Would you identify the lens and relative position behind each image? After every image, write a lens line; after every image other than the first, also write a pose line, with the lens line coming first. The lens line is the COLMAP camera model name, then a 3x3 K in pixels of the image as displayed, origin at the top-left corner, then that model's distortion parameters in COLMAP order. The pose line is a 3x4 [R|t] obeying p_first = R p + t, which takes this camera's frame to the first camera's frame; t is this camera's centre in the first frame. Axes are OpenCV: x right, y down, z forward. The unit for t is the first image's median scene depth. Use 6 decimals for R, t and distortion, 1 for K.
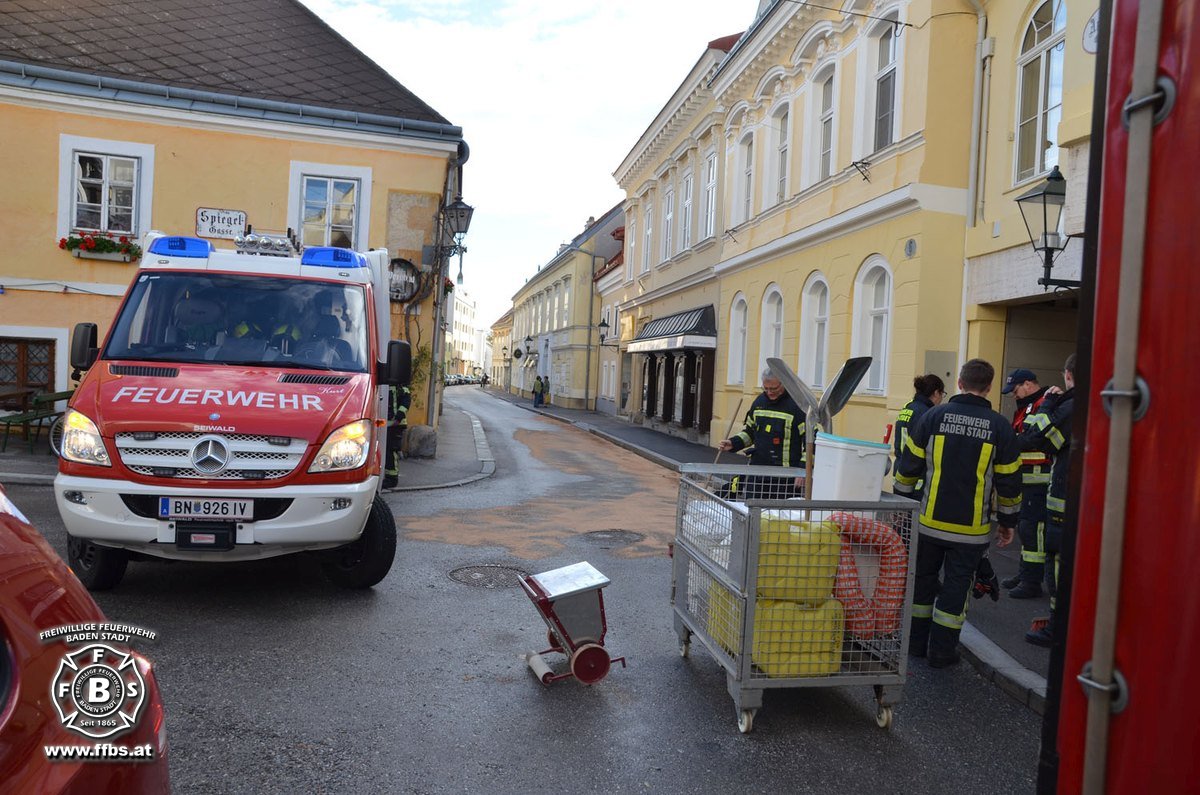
lens RADIAL K [[894.8, 0, 608.2], [0, 894.8, 412.3], [0, 0, 1]] dist [-0.120958, 0.107471]
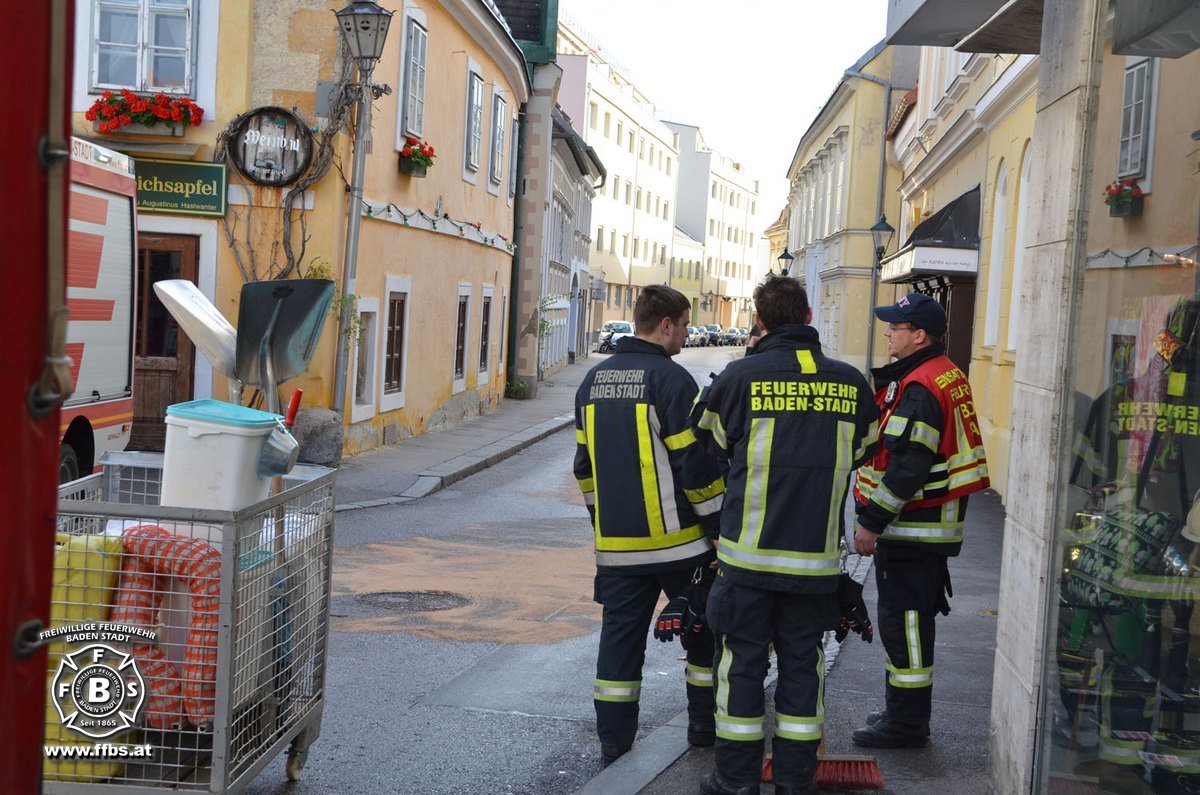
lens RADIAL K [[1793.6, 0, 612.7], [0, 1793.6, 423.3], [0, 0, 1]] dist [0.102659, 0.088701]
pose [[0.969063, 0.024323, -0.245613, 0.172720], [-0.021645, 0.999673, 0.013596, 0.003208], [0.245864, -0.007859, 0.969273, -0.030851]]
